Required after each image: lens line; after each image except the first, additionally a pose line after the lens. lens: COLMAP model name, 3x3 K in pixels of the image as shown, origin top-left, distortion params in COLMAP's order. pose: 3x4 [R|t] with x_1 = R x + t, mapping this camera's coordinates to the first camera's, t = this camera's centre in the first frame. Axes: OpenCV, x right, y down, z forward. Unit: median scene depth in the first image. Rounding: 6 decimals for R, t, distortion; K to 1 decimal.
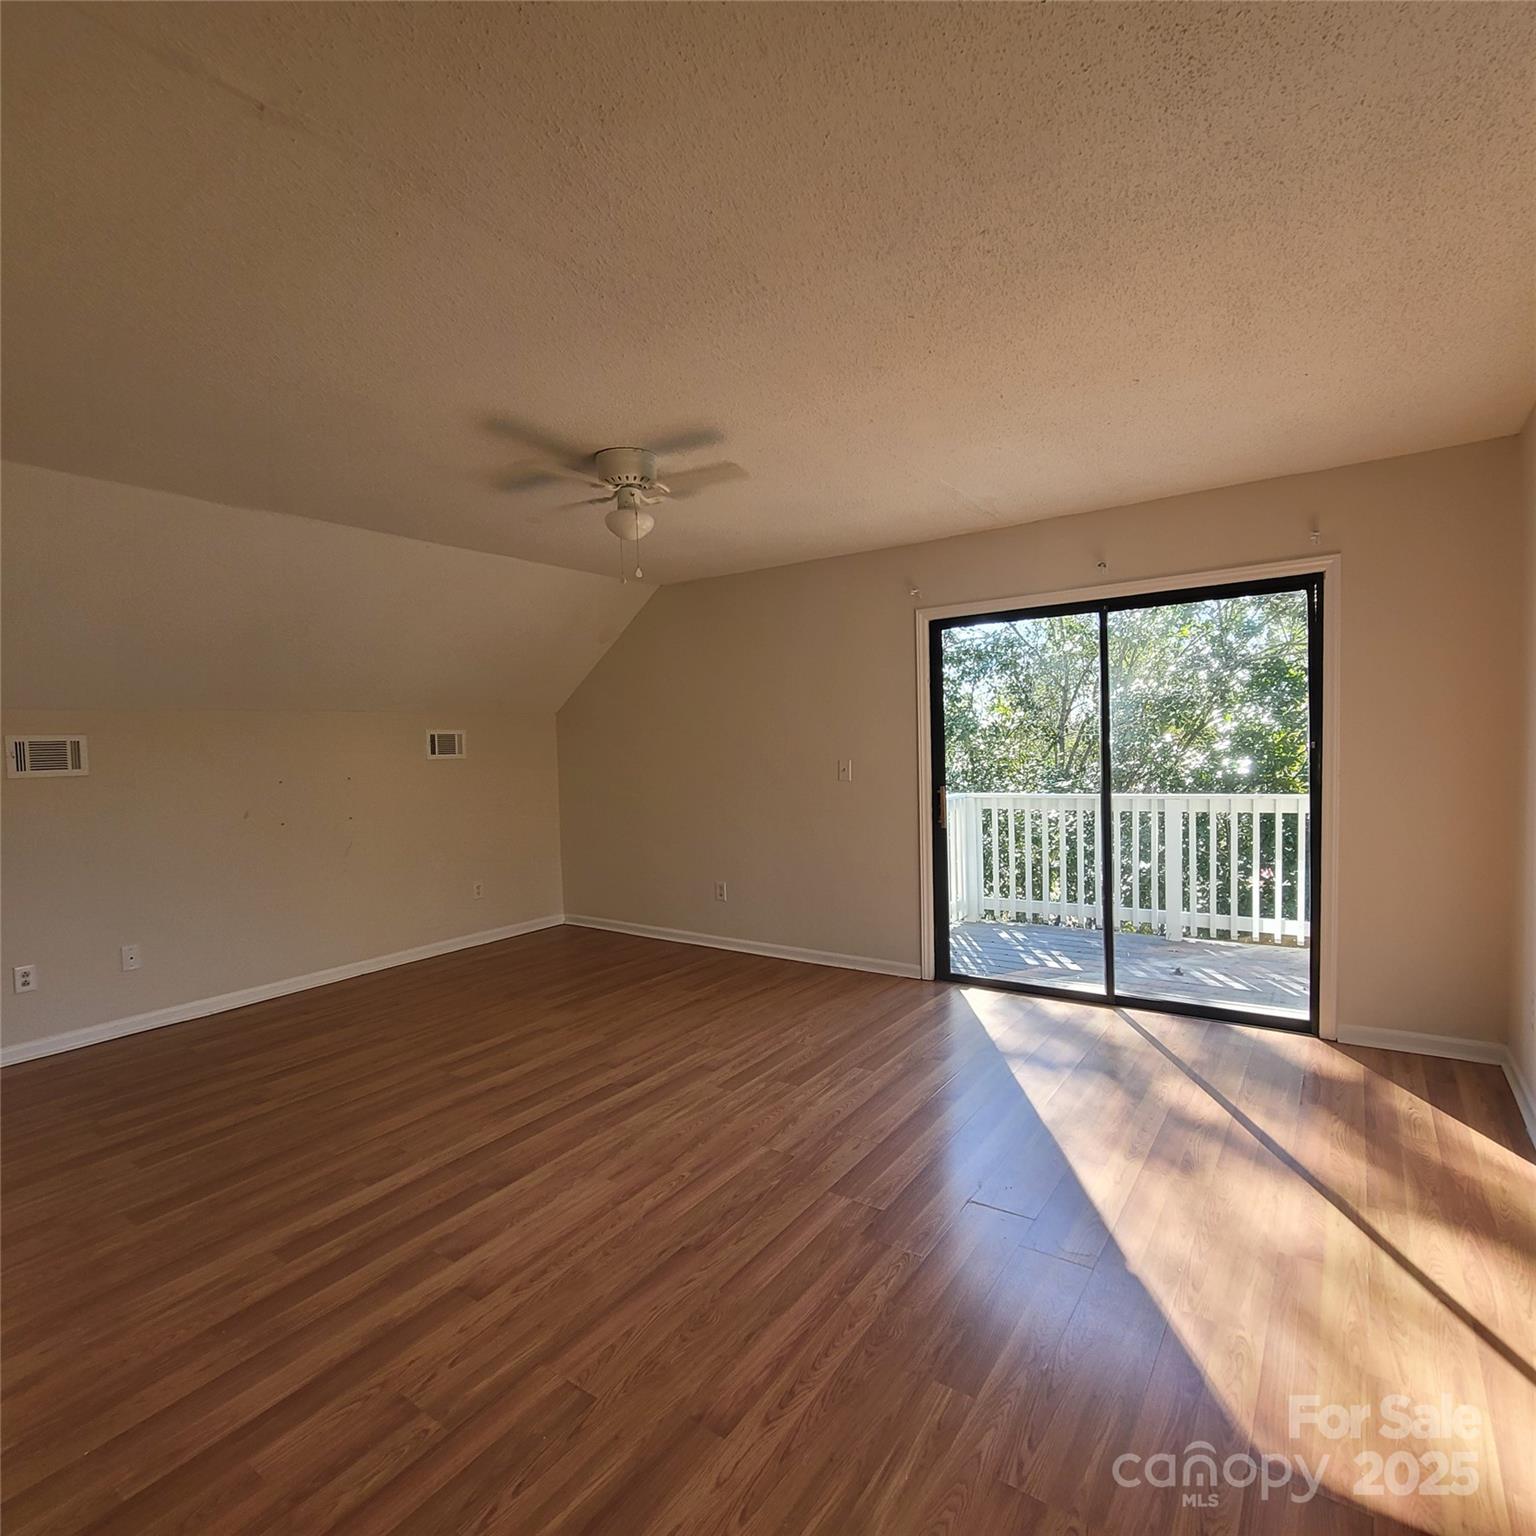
lens RADIAL K [[839.4, 0, 765.5], [0, 839.4, 772.3], [0, 0, 1]] dist [-0.004319, 0.001095]
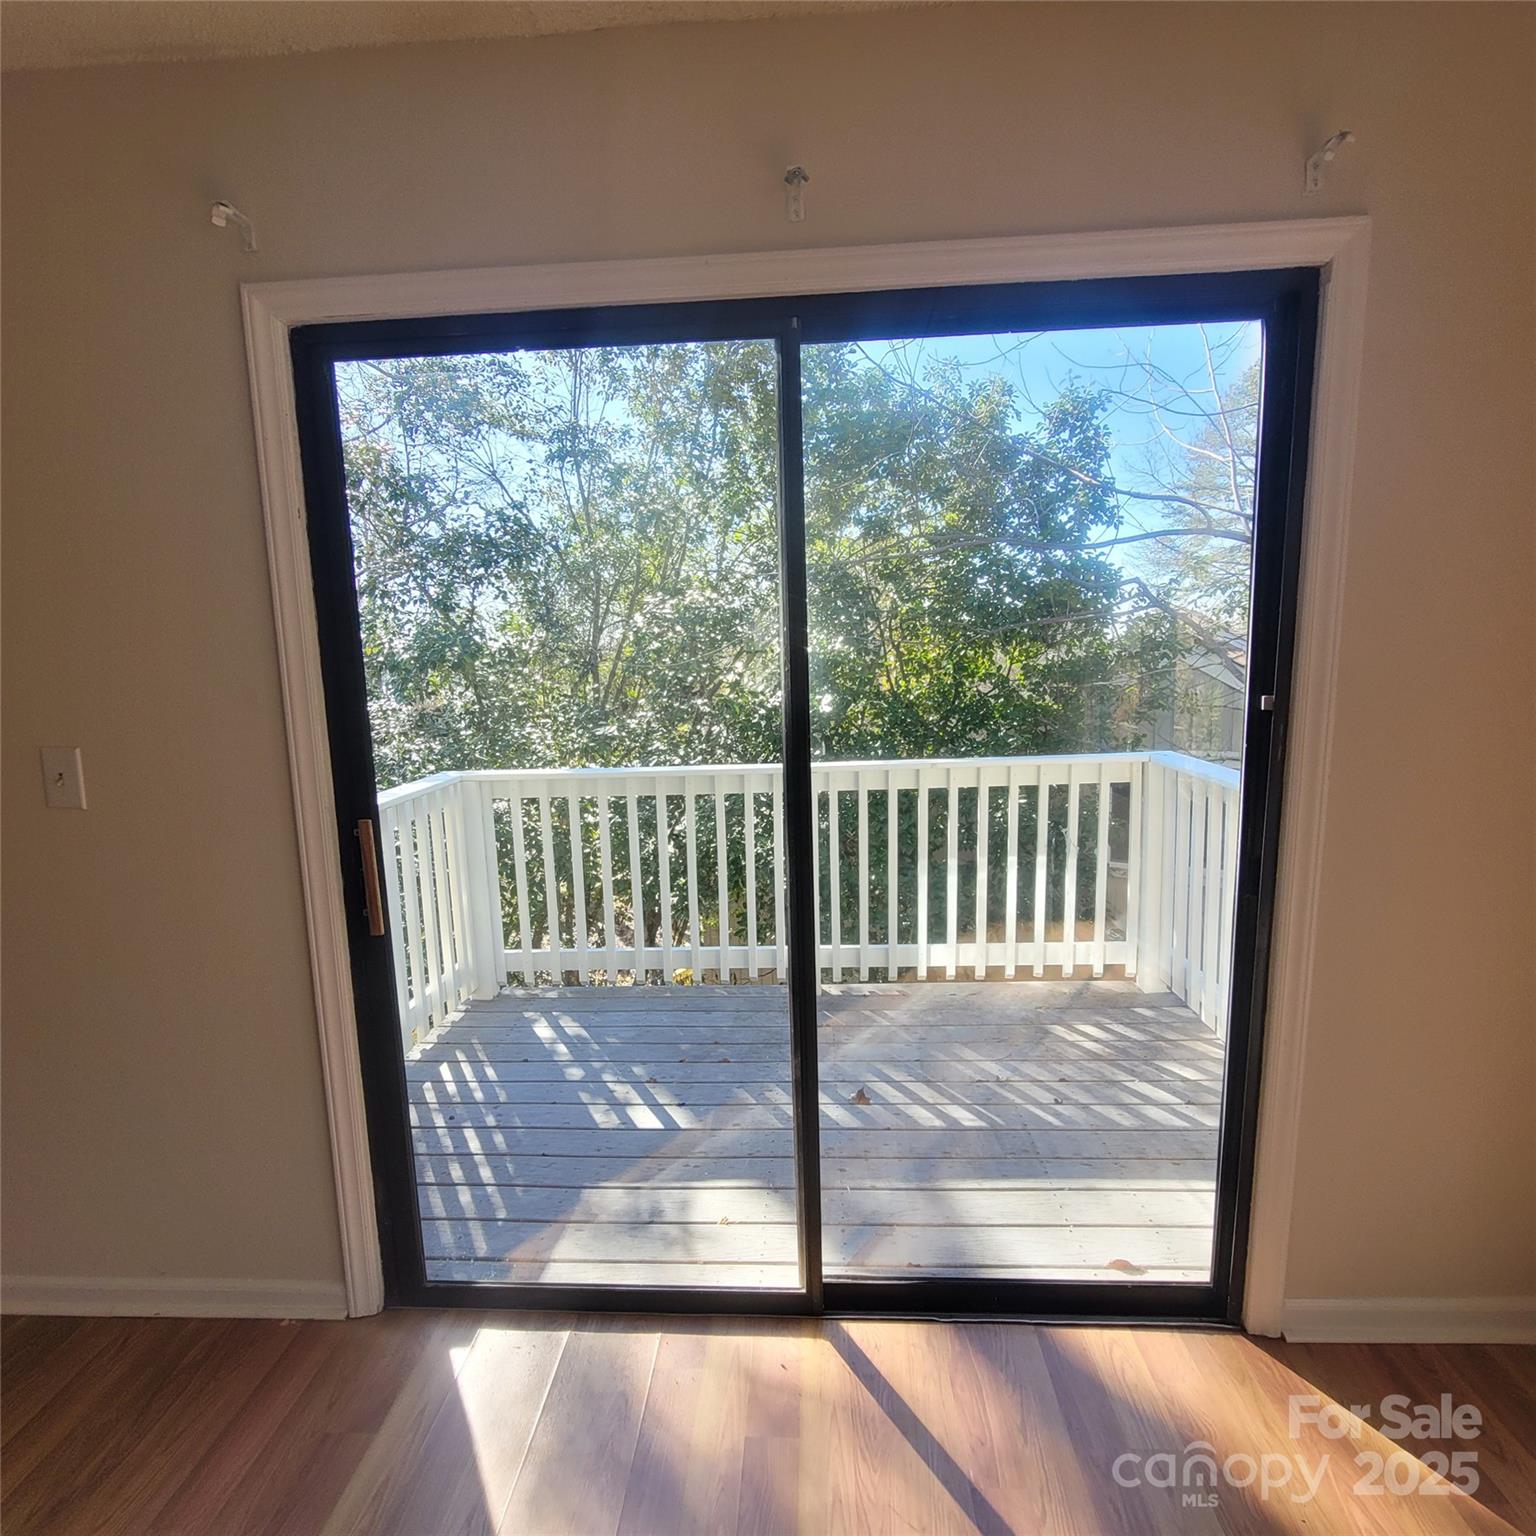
lens RADIAL K [[839.4, 0, 766.8], [0, 839.4, 773.8], [0, 0, 1]] dist [-0.004319, 0.001095]
pose [[0.845719, -0.071668, 0.528794, 0.128949], [0.022263, 0.994816, 0.099222, -0.027154], [-0.533164, -0.072142, 0.842930, 0.471330]]
